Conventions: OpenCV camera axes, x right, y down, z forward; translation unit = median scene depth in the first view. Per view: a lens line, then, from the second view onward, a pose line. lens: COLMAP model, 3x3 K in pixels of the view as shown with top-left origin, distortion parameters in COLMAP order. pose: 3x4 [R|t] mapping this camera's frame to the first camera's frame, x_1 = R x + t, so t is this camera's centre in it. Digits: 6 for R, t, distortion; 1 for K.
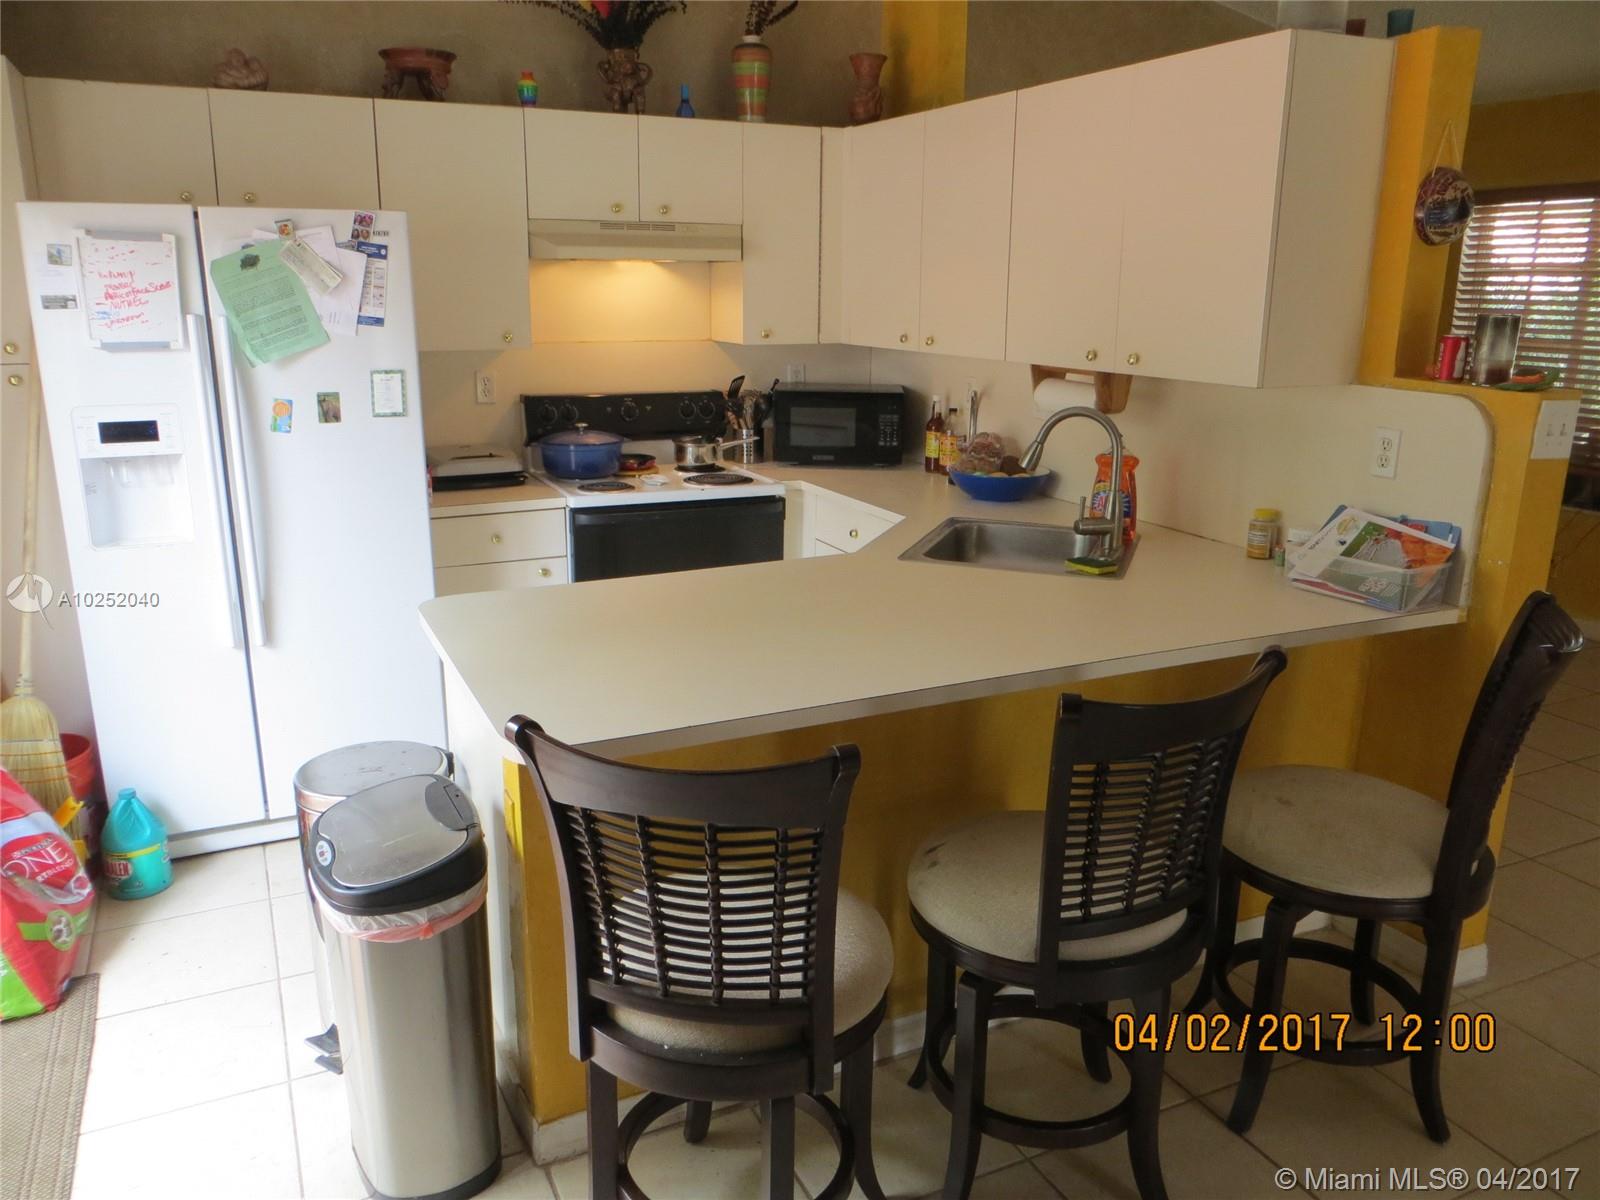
lens RADIAL K [[1198.4, 0, 798.2], [0, 1198.4, 600.2], [0, 0, 1]] dist [-0.006851, -0.002065]
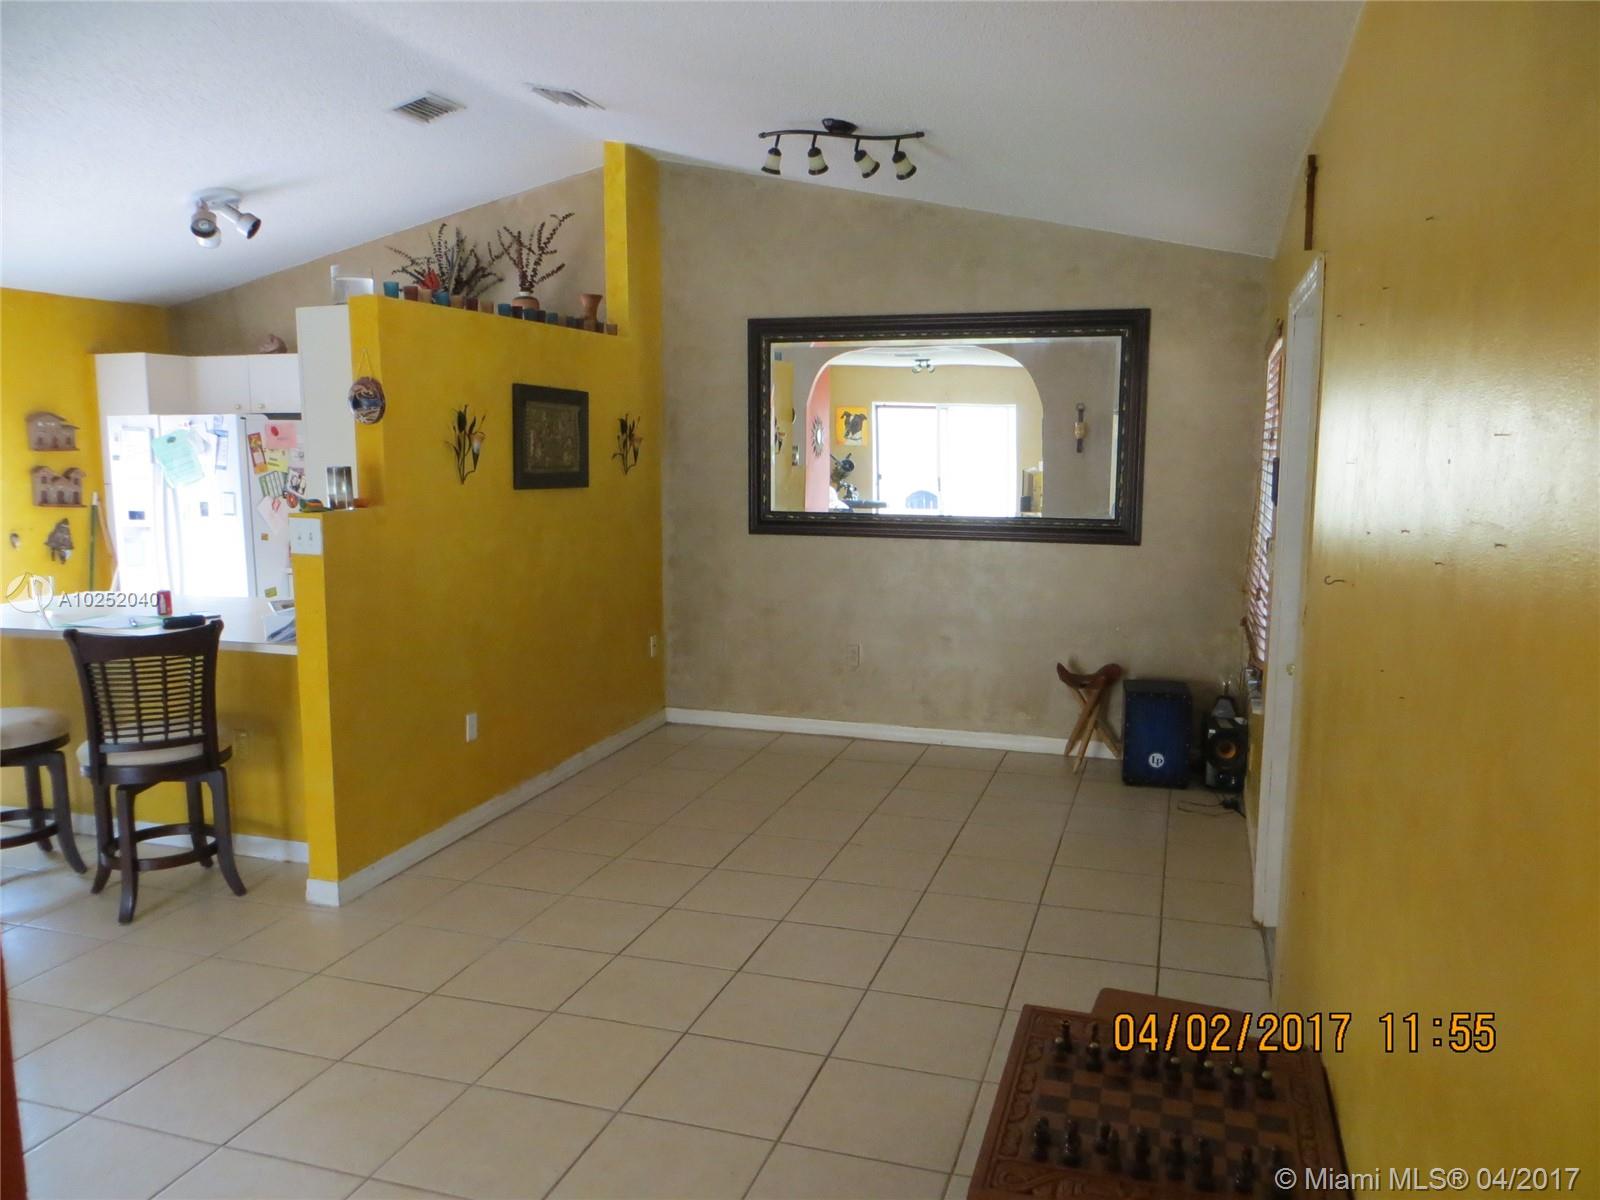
lens RADIAL K [[1198.4, 0, 801.0], [0, 1198.4, 600.9], [0, 0, 1]] dist [-0.006851, -0.002065]
pose [[0.728879, 0.087007, -0.679091, 1.781078], [-0.167268, 0.984464, -0.053399, -0.069254], [0.663895, 0.152511, 0.732109, 0.210832]]
